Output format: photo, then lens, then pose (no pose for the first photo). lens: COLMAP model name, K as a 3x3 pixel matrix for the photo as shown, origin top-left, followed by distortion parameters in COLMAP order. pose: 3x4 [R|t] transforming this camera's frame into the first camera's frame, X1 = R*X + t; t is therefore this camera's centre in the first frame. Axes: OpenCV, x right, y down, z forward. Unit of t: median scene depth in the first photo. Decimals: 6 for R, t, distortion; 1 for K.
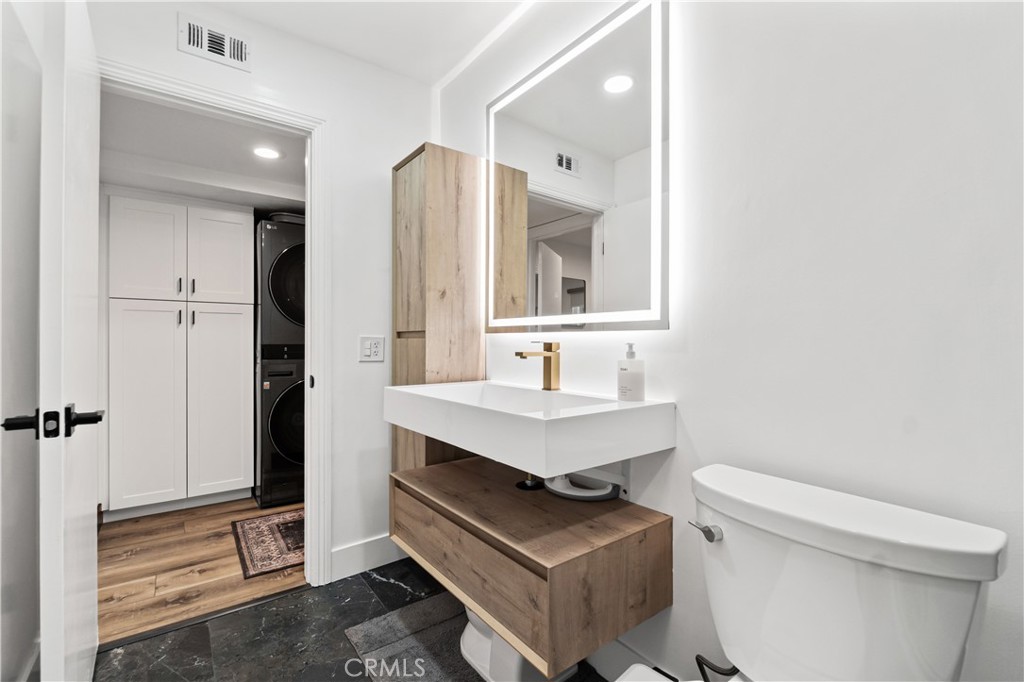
lens RADIAL K [[443.2, 0, 496.3], [0, 443.2, 345.2], [0, 0, 1]] dist [-0.001958, 0.000175]
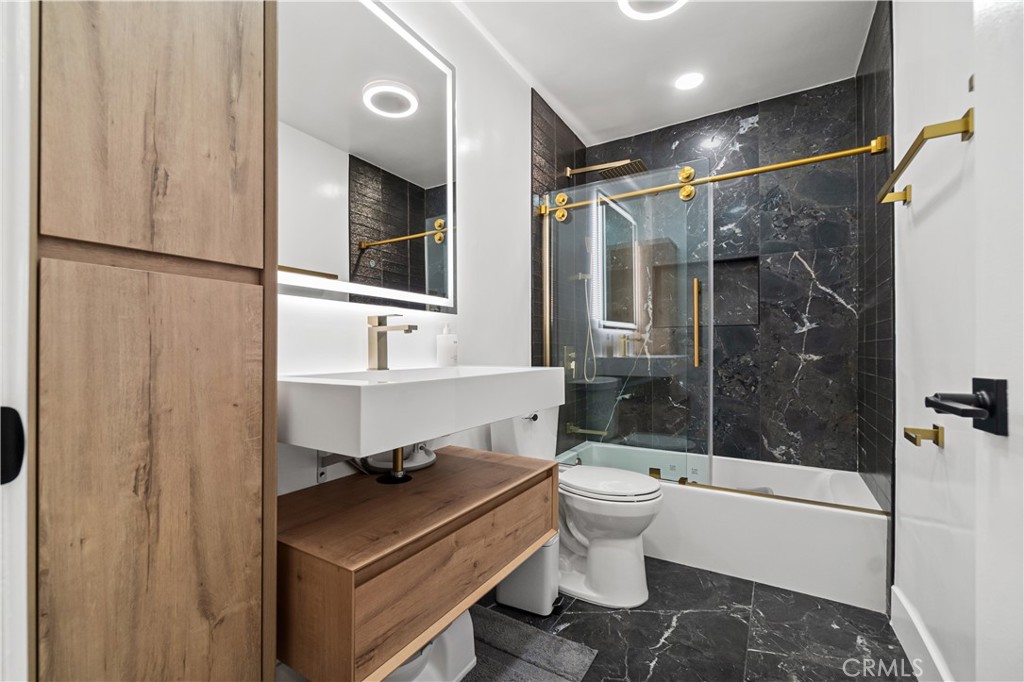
lens RADIAL K [[443.2, 0, 496.3], [0, 443.2, 345.2], [0, 0, 1]] dist [-0.001958, 0.000175]
pose [[-0.365621, 0.006588, 0.930741, -0.905617], [0.002719, 0.999978, -0.006010, 0.066737], [-0.930760, 0.000333, -0.365631, 1.266774]]
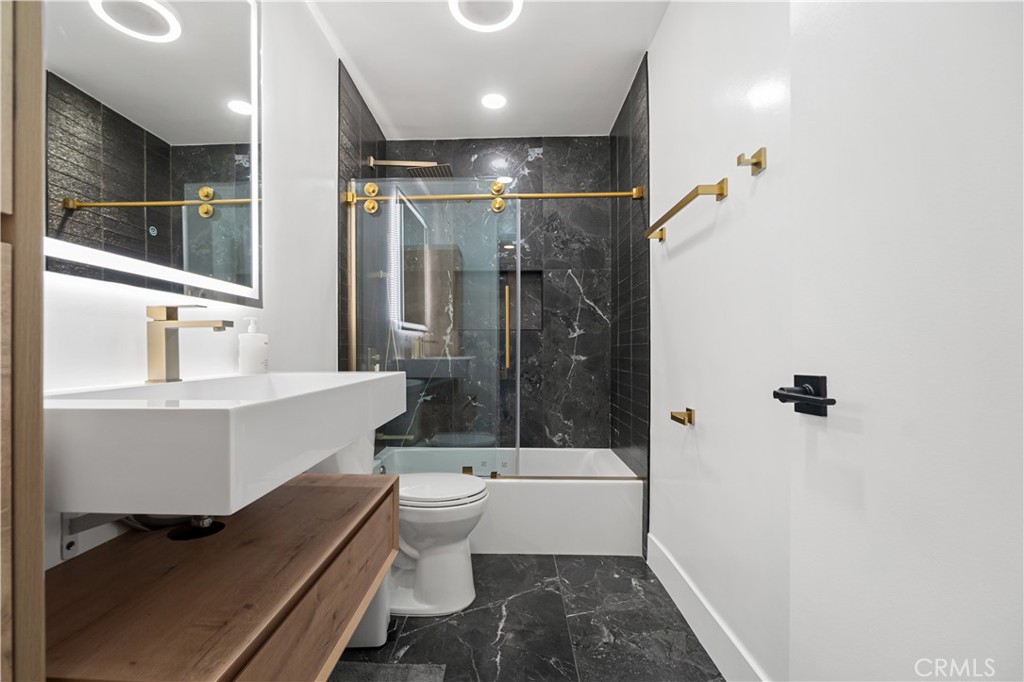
lens RADIAL K [[443.4, 0, 495.0], [0, 443.4, 347.2], [0, 0, 1]] dist [-0.008130, -0.000713]
pose [[-0.786871, 0.001536, 0.617116, -0.729472], [0.000064, 0.999997, -0.002407, 0.061870], [-0.617118, -0.001855, -0.786869, 1.382464]]
